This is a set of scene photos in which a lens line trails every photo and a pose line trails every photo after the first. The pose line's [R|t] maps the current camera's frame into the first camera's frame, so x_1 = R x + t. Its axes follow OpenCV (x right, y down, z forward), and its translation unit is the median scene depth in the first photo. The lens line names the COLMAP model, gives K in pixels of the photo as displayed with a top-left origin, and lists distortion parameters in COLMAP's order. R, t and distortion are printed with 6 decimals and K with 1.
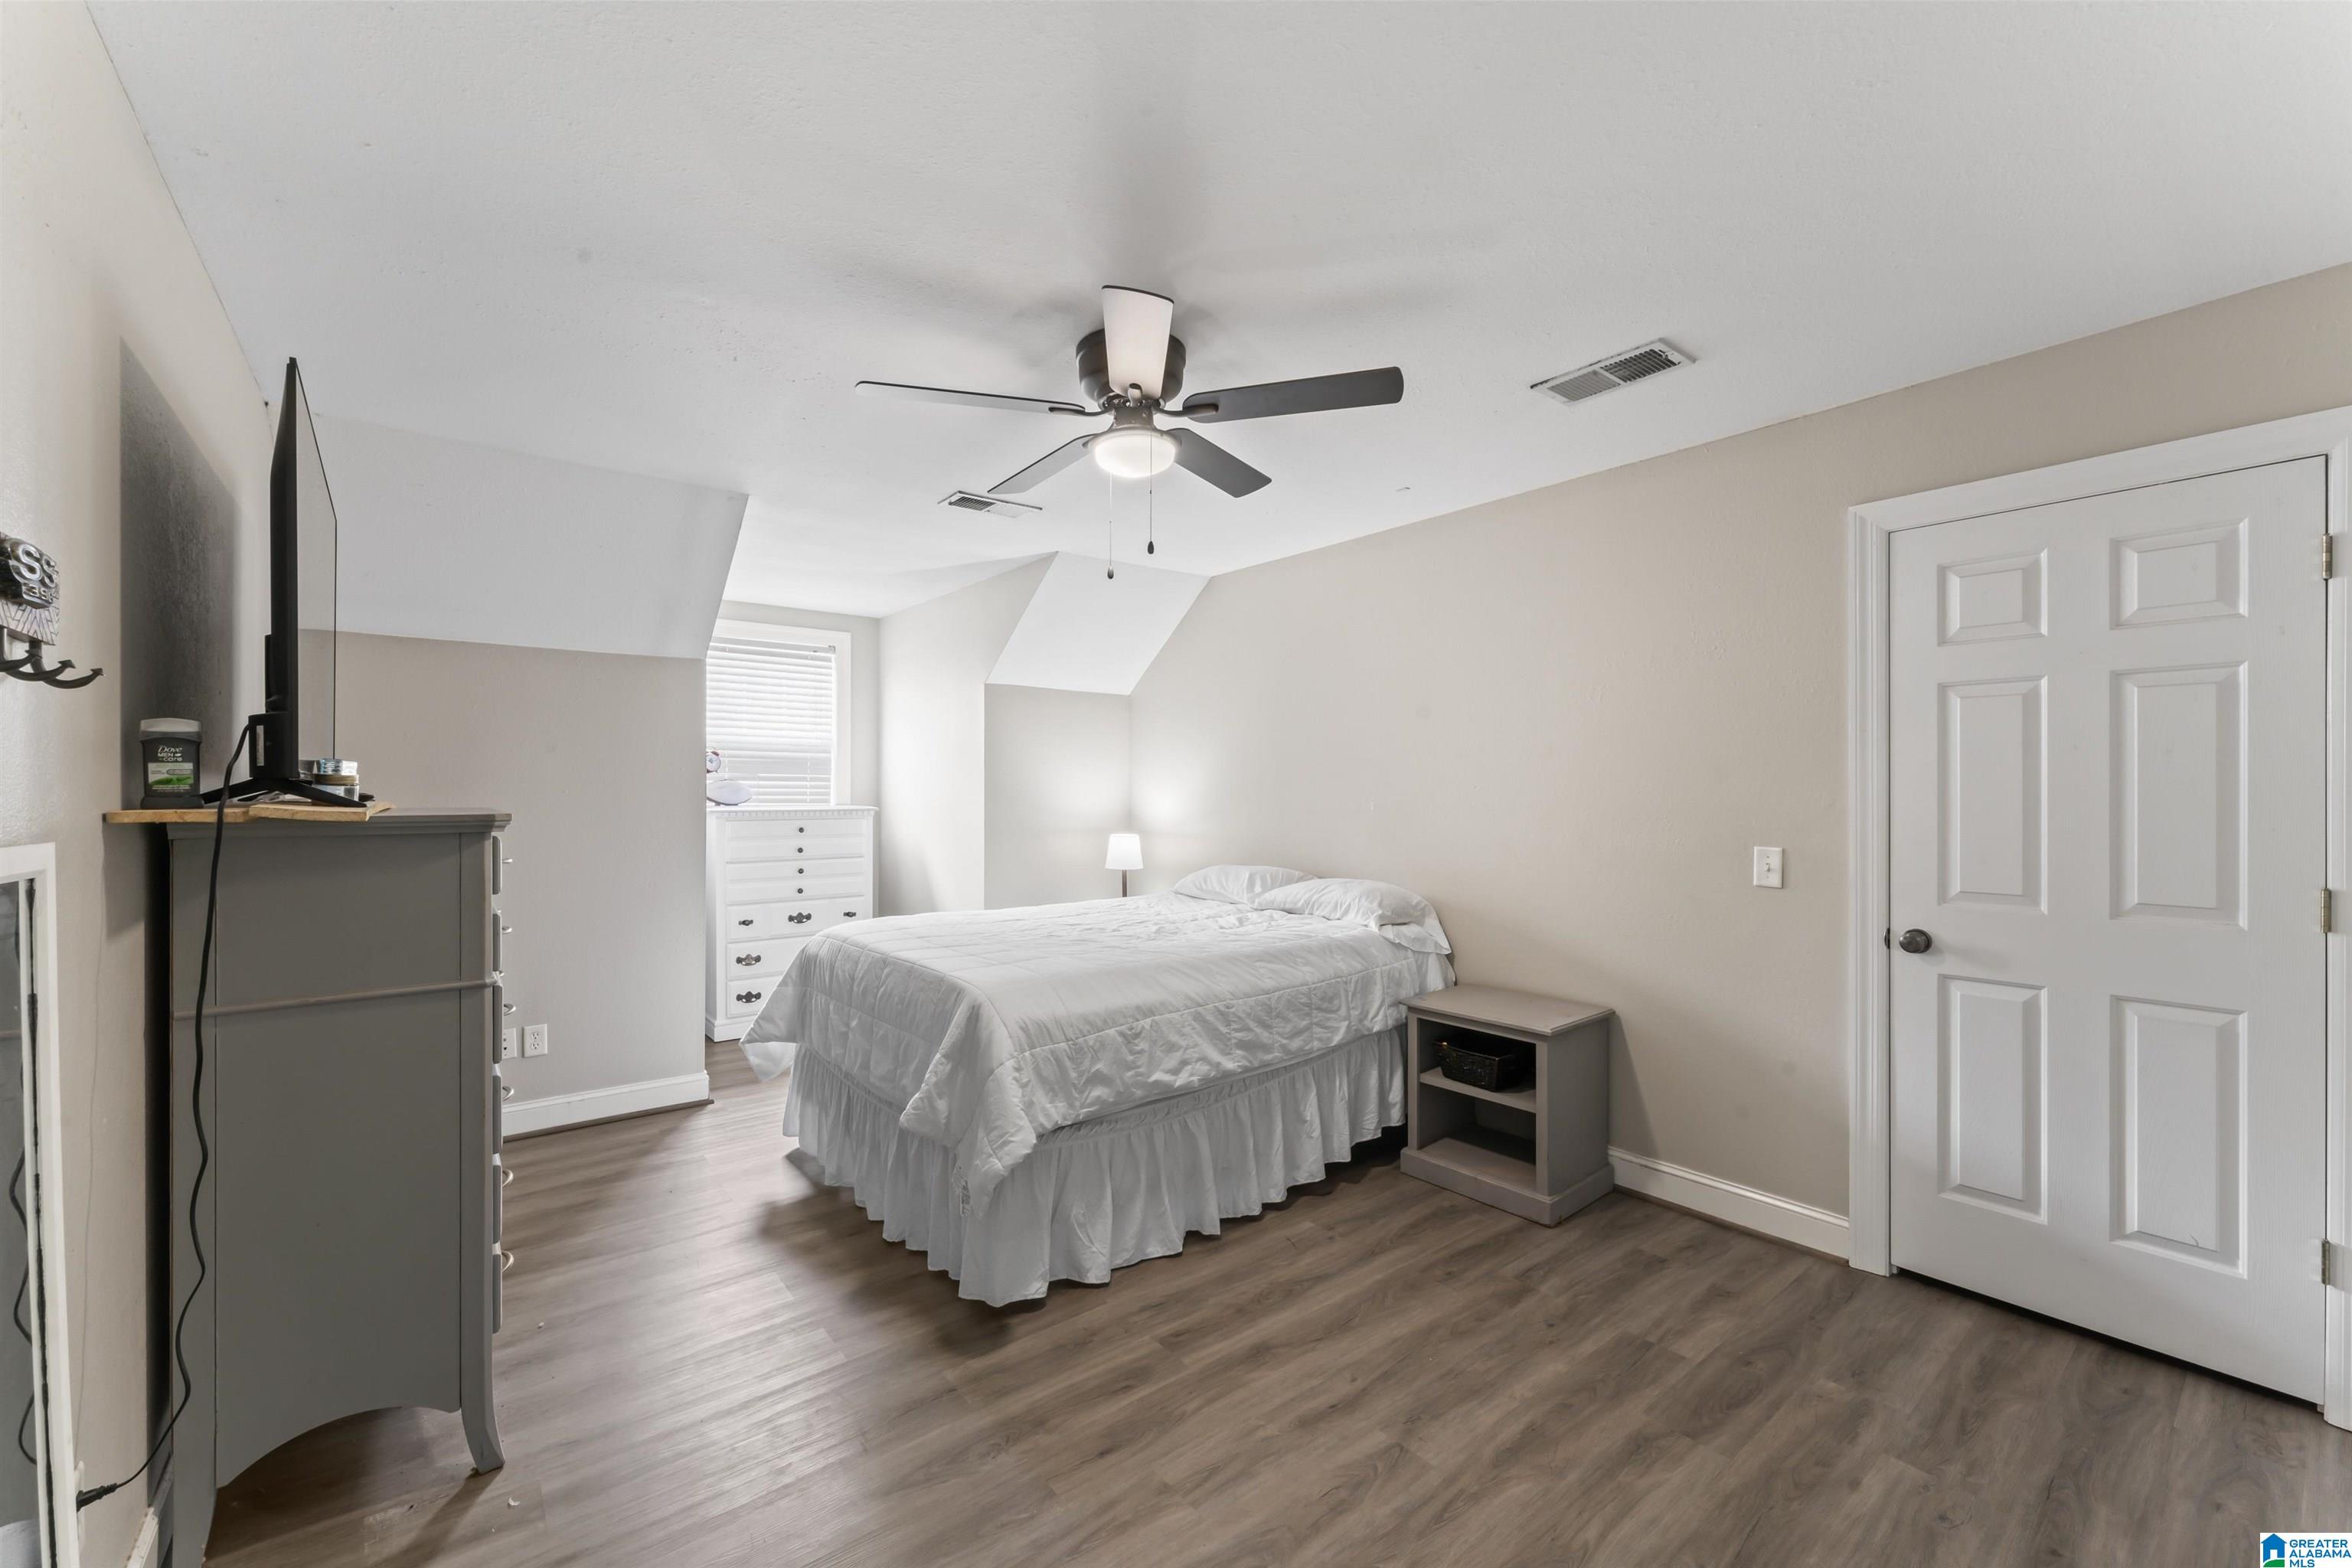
lens RADIAL K [[938.2, 0, 1181.6], [0, 938.2, 789.2], [0, 0, 1]] dist [0.002179, 0.000047]
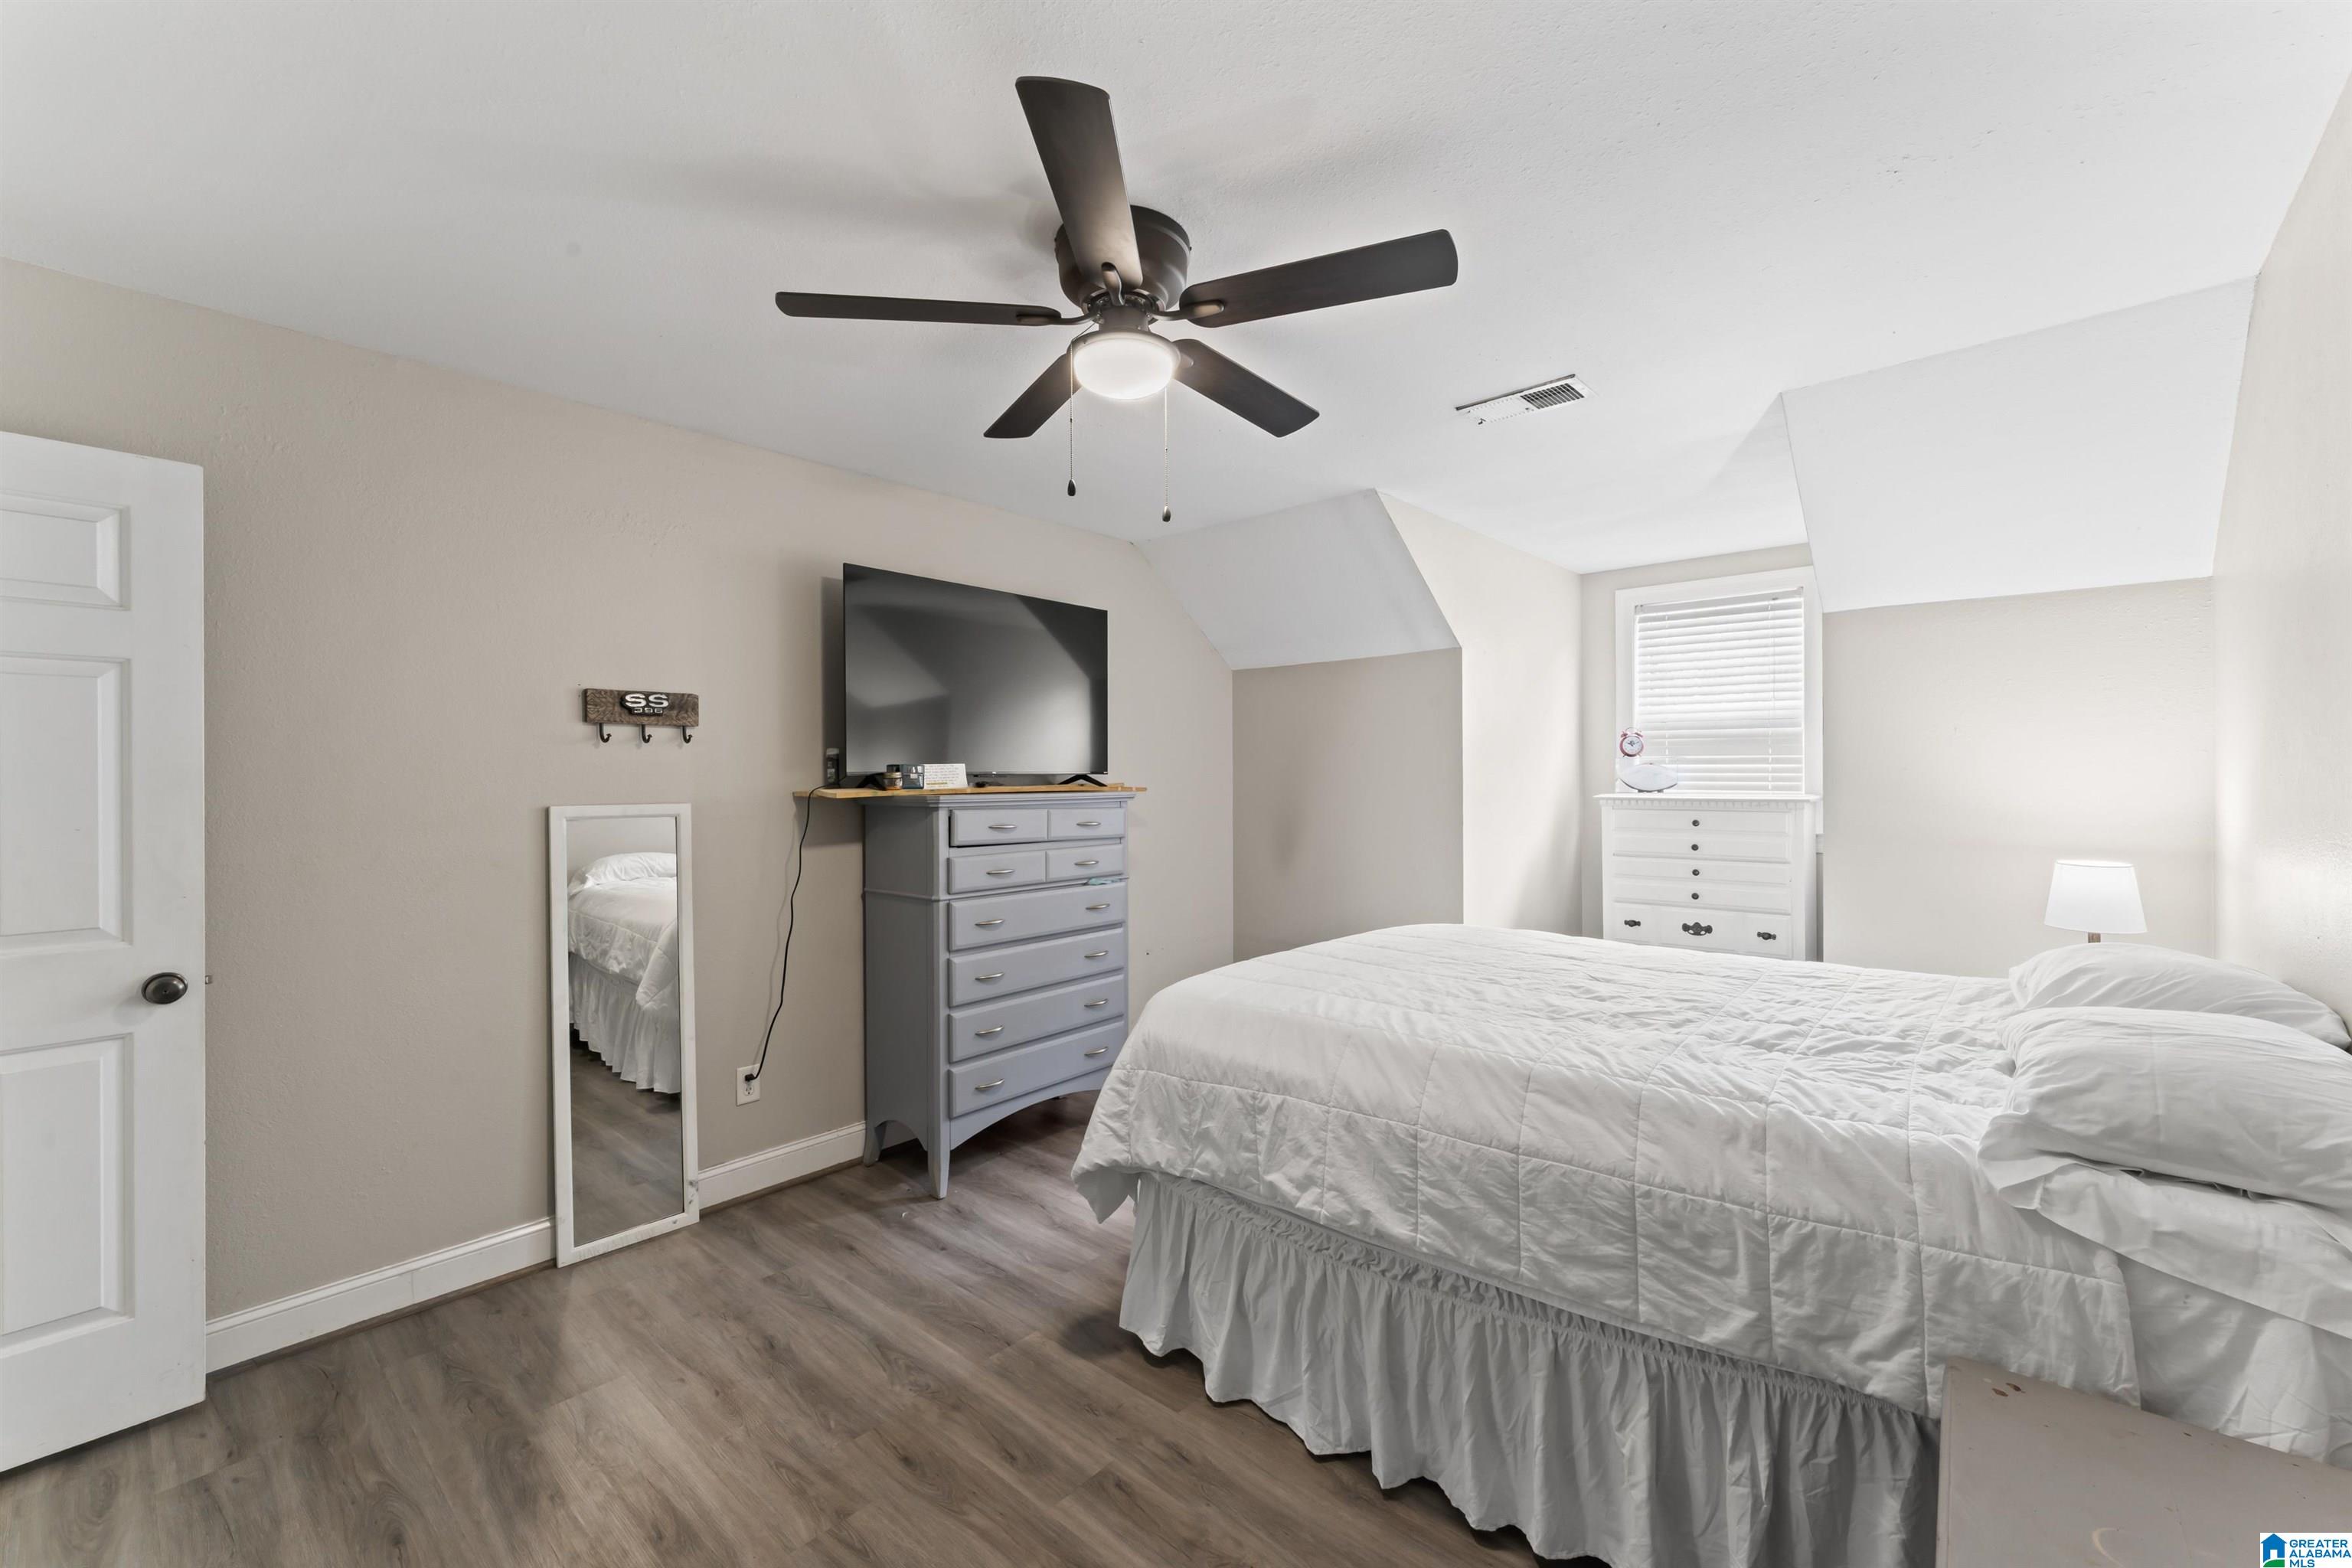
lens RADIAL K [[938.2, 0, 1181.6], [0, 938.2, 789.2], [0, 0, 1]] dist [0.002179, 0.000047]
pose [[0.169062, 0.006401, -0.985585, 0.609461], [0.011844, 0.999894, 0.008526, 0.001373], [0.985534, -0.013115, 0.168968, 0.740670]]
